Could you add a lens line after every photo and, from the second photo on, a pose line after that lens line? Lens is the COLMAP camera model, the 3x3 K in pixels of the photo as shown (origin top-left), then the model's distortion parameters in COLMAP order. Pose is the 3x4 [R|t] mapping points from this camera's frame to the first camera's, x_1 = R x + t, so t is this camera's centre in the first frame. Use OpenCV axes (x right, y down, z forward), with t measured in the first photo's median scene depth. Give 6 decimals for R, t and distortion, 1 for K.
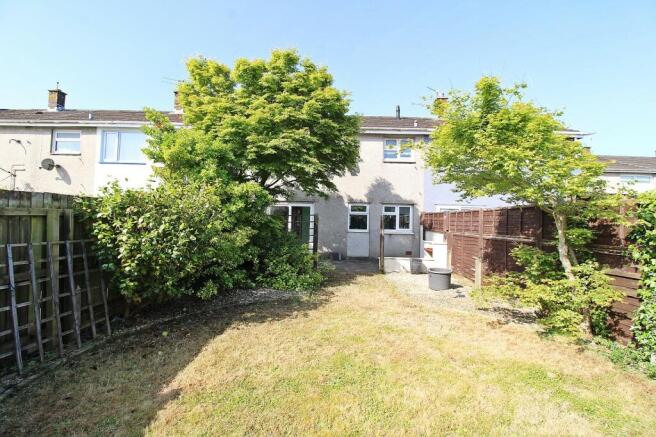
lens RADIAL K [[303.1, 0, 334.1], [0, 303.1, 217.5], [0, 0, 1]] dist [-0.008413, -0.005817]
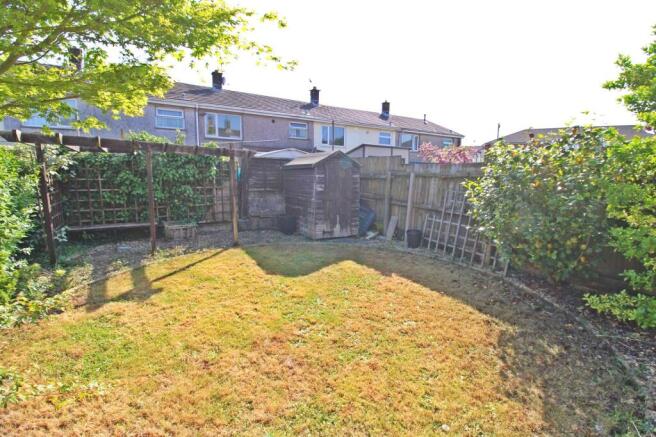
lens RADIAL K [[303.1, 0, 331.7], [0, 303.1, 220.2], [0, 0, 1]] dist [-0.008413, -0.005817]
pose [[-0.846013, 0.045859, -0.531187, 0.283748], [-0.032122, 0.990100, 0.136639, 0.014675], [0.532194, 0.132661, -0.836164, 0.957764]]
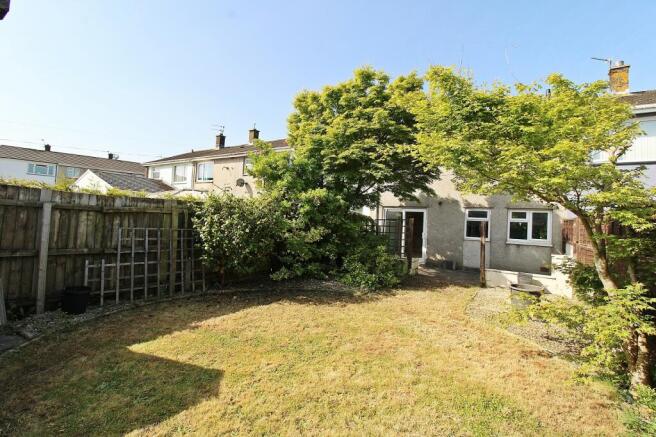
lens RADIAL K [[303.1, 0, 332.5], [0, 303.1, 217.7], [0, 0, 1]] dist [-0.008413, -0.005817]
pose [[0.842125, 0.010690, -0.539177, 0.376675], [-0.024621, 0.999523, -0.018637, 0.015738], [0.538721, 0.028970, 0.841986, 0.024424]]
